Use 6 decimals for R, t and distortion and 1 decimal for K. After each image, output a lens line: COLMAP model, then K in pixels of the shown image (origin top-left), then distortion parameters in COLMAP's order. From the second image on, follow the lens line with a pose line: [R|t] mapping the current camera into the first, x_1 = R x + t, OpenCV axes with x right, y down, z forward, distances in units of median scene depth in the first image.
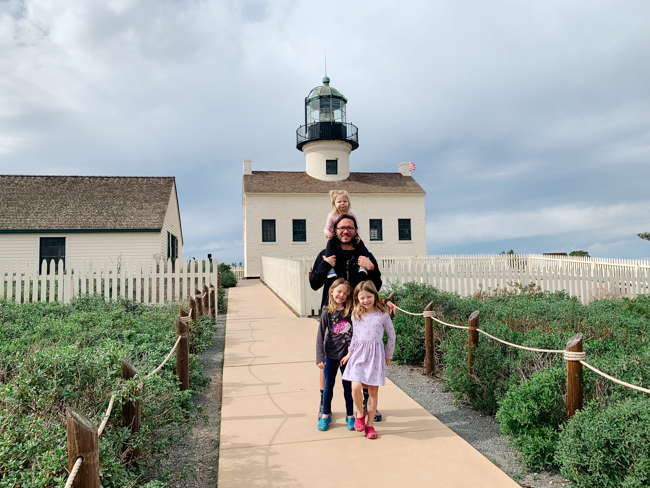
lens RADIAL K [[518.5, 0, 331.5], [0, 518.5, 248.3], [0, 0, 1]] dist [0.047313, -0.057275]
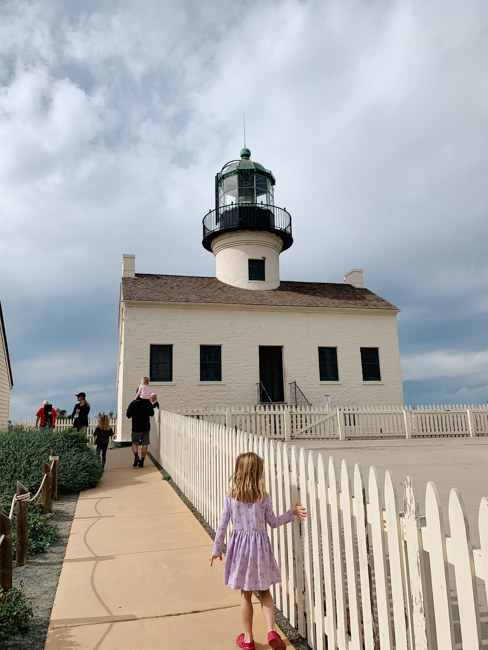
lens RADIAL K [[518.5, 0, 245.9], [0, 518.5, 332.3], [0, 0, 1]] dist [0.047313, -0.057275]
pose [[0.997372, 0.014720, 0.070945, -0.081792], [-0.006568, 0.993483, -0.113795, -0.000648], [-0.072158, 0.113030, 0.990968, 0.477149]]
